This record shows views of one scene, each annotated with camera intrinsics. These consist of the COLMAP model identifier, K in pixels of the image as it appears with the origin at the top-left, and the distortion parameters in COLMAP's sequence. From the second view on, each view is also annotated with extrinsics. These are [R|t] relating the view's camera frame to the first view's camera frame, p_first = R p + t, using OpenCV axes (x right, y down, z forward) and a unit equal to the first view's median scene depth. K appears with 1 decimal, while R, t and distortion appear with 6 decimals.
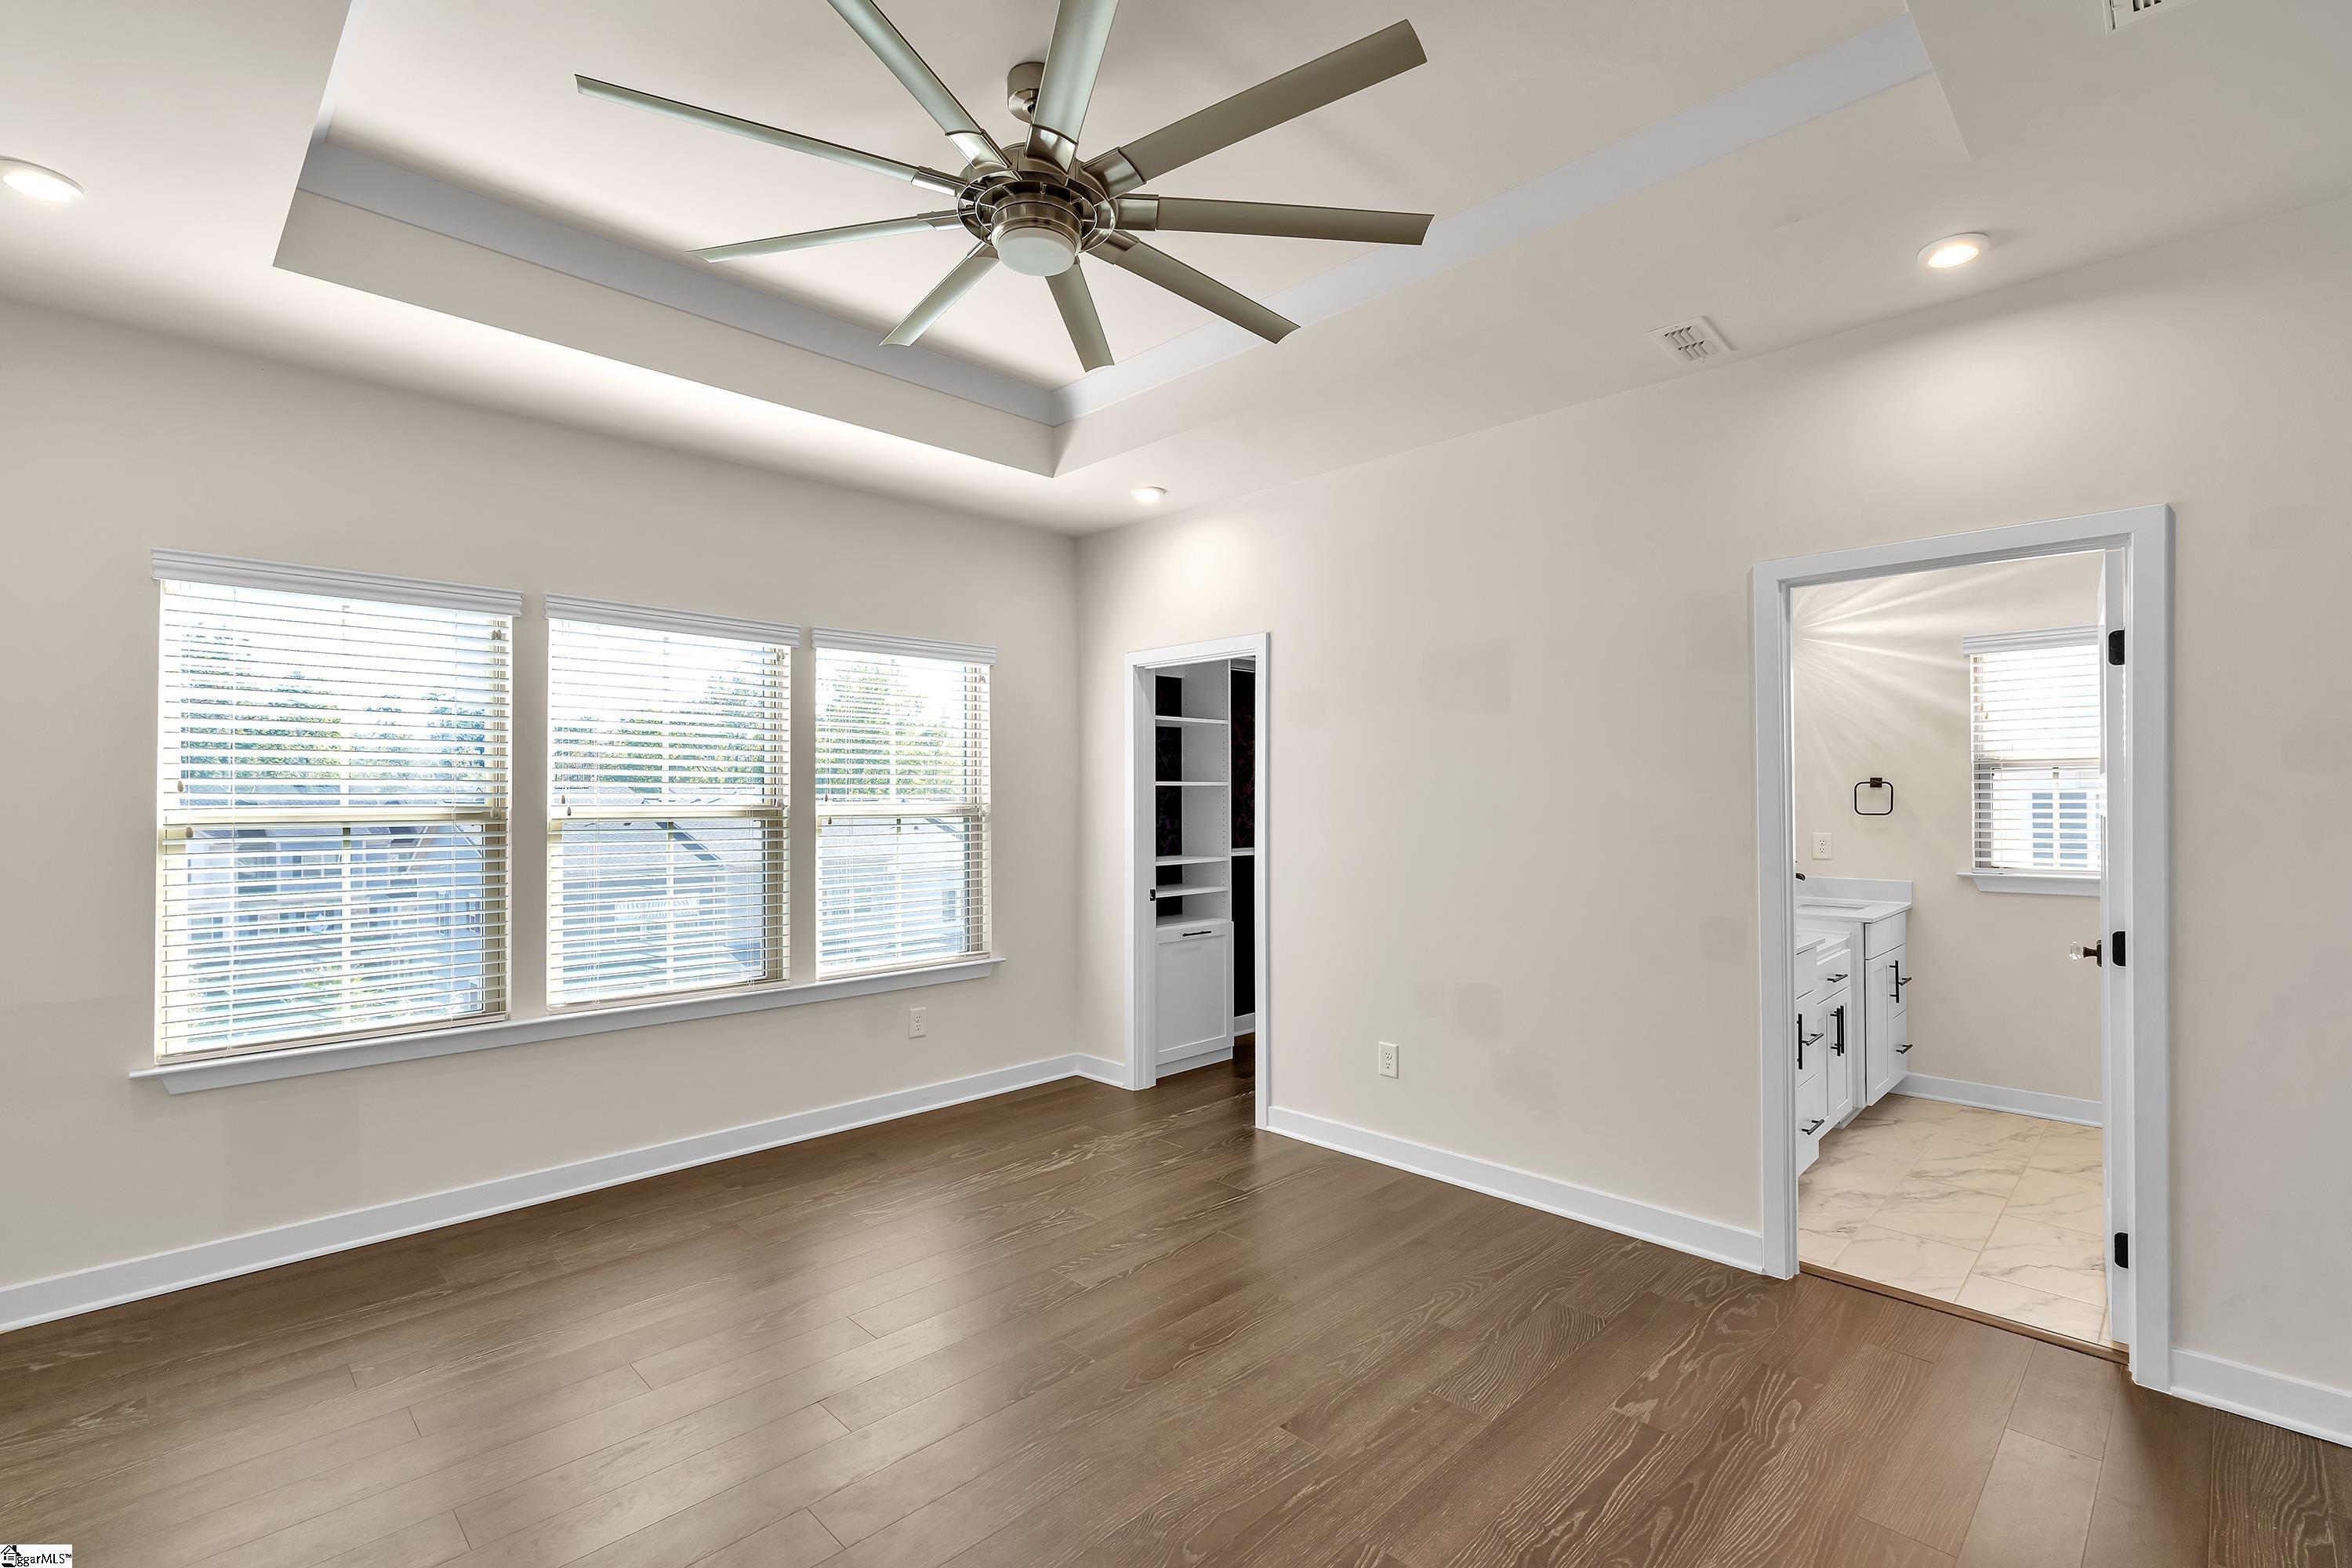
lens RADIAL K [[1054.7, 0, 1185.3], [0, 1054.7, 788.7], [0, 0, 1]] dist [-0.002700, 0.000364]
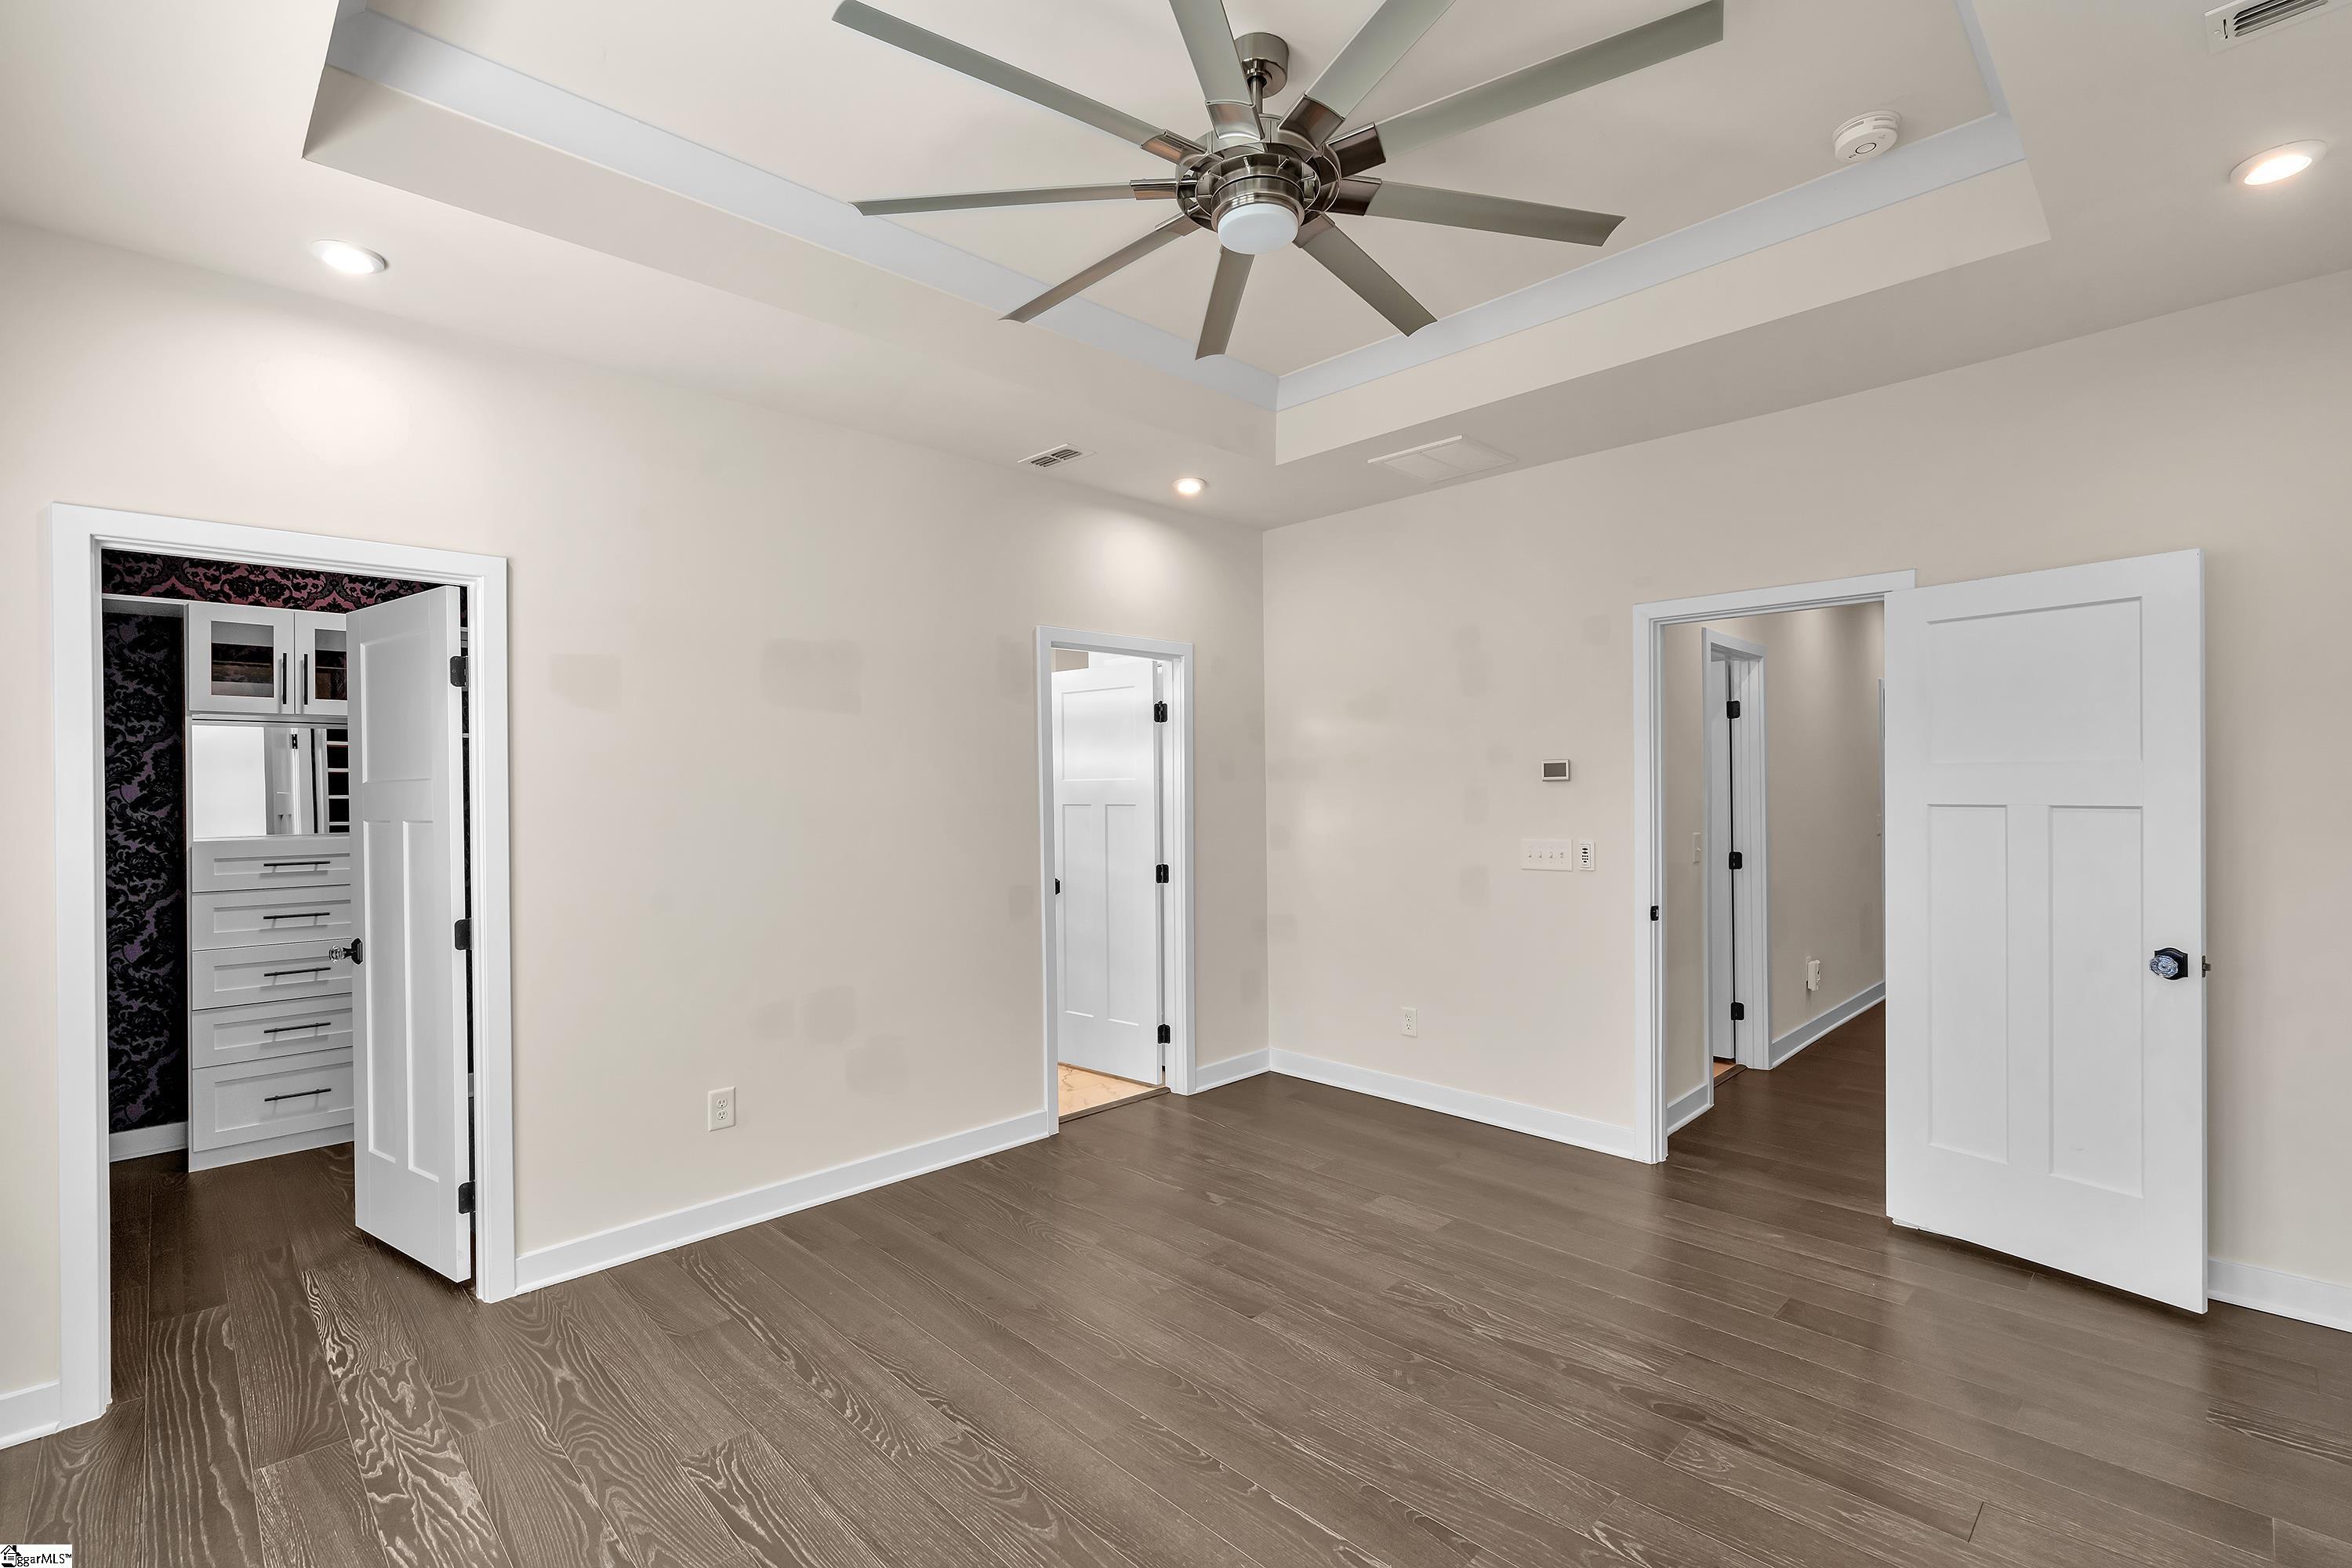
lens RADIAL K [[1054.7, 0, 1180.3], [0, 1054.7, 784.3], [0, 0, 1]] dist [-0.002700, 0.000364]
pose [[0.009140, 0.004747, 0.999947, -0.868829], [0.003127, 0.999984, -0.004776, 0.002340], [-0.999953, 0.003170, 0.009125, 0.832200]]
